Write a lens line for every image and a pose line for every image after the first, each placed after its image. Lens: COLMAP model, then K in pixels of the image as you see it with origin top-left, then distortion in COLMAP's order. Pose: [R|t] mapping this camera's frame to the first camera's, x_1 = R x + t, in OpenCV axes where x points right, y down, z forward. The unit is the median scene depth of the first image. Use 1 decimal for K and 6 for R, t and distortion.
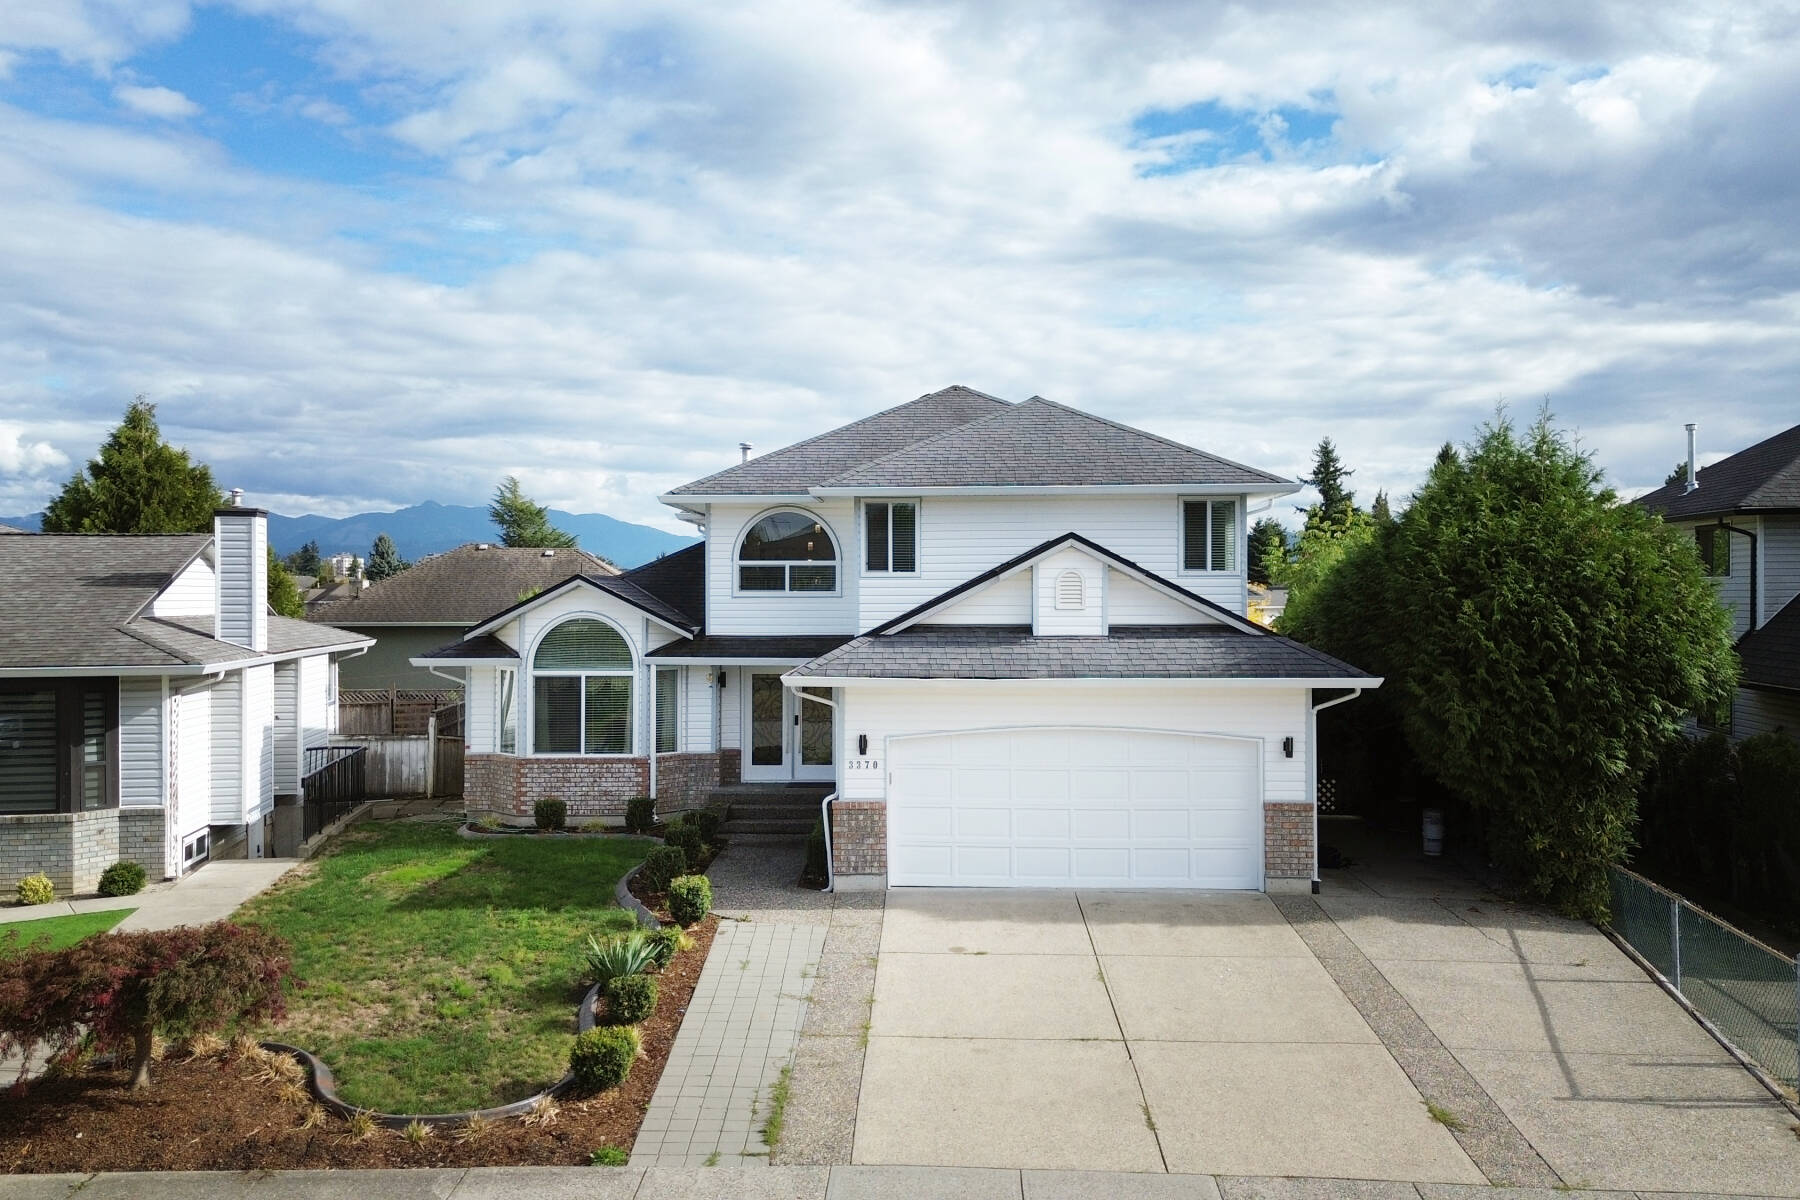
lens RADIAL K [[1503.9, 0, 893.6], [0, 1503.9, 592.6], [0, 0, 1]] dist [0.106623, -0.147548]
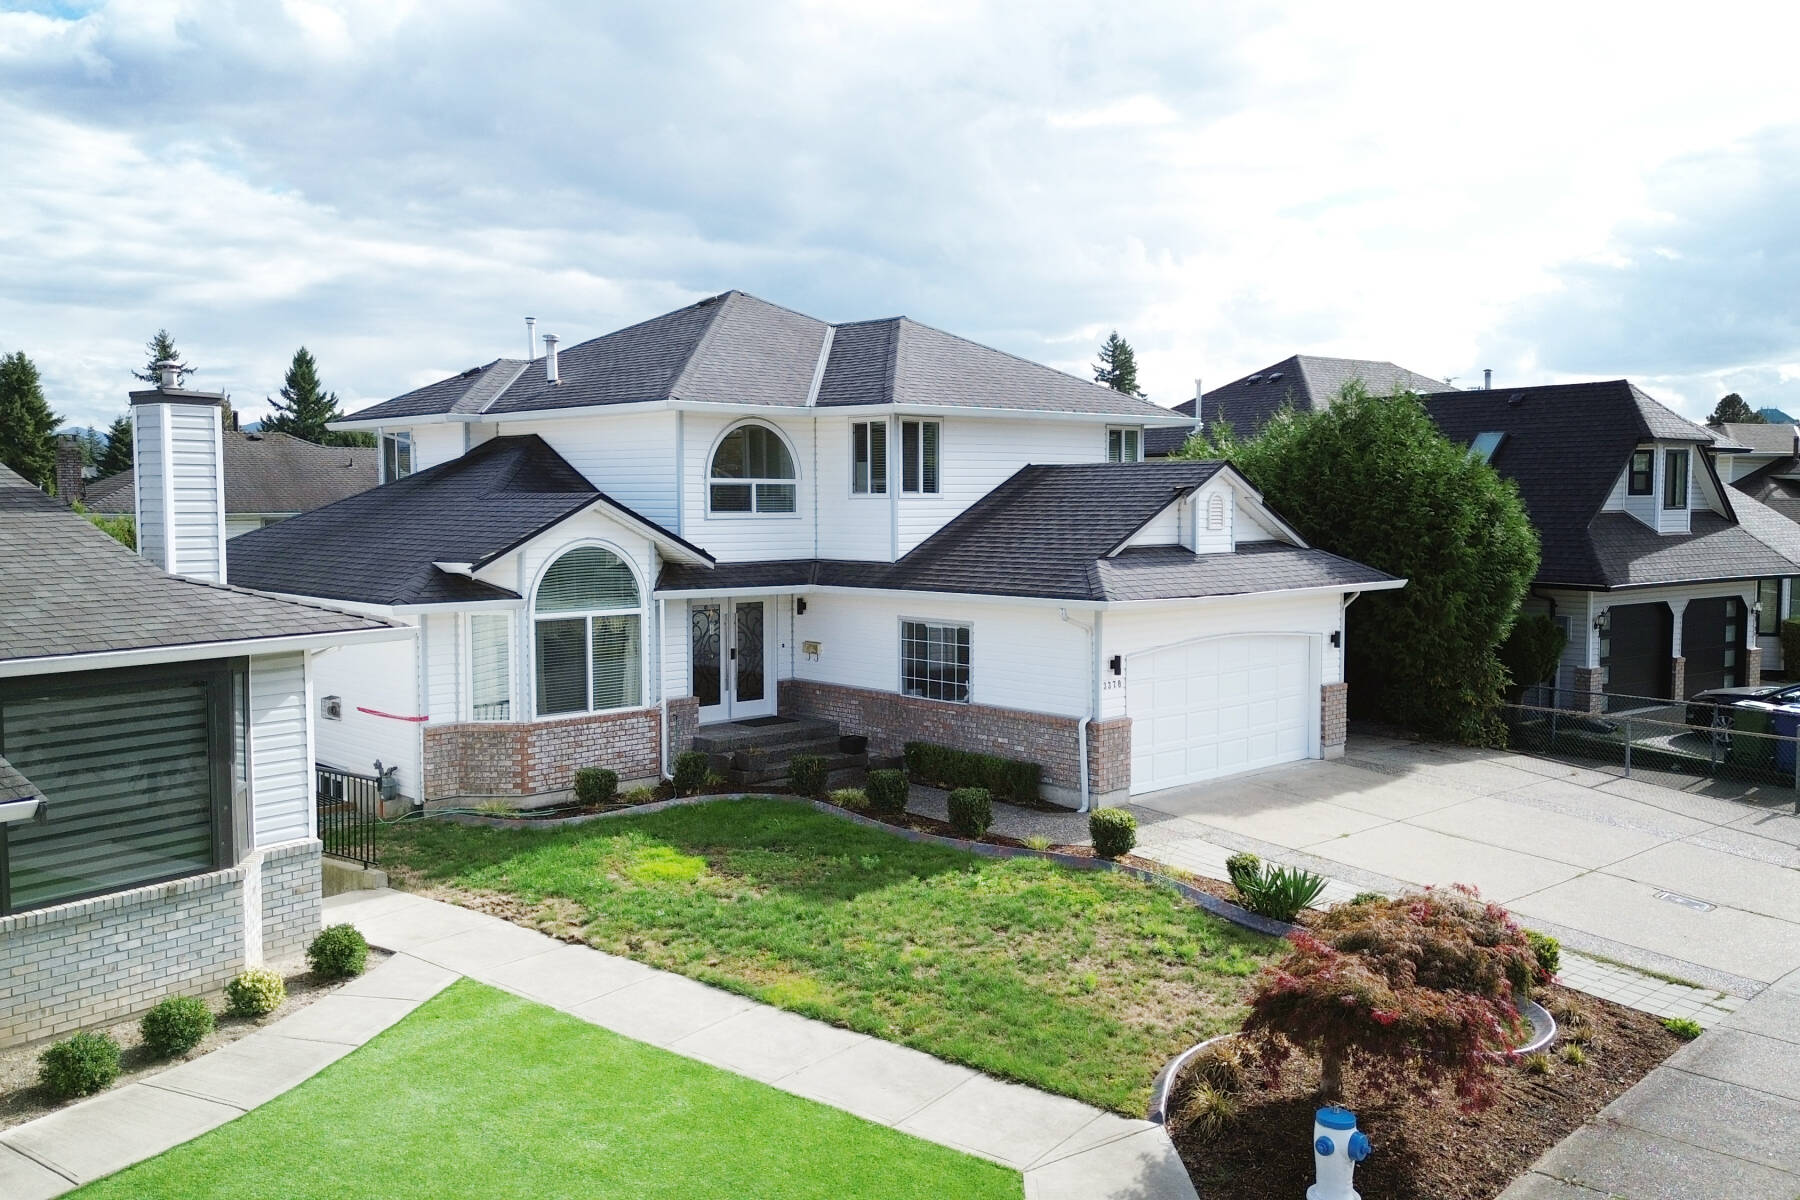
lens RADIAL K [[1503.9, 0, 893.6], [0, 1503.9, 592.6], [0, 0, 1]] dist [0.106623, -0.147548]
pose [[0.709651, -0.043604, 0.703203, -0.667949], [0.000237, 0.998098, 0.061651, -0.008843], [-0.704553, -0.043584, 0.708311, 0.302676]]
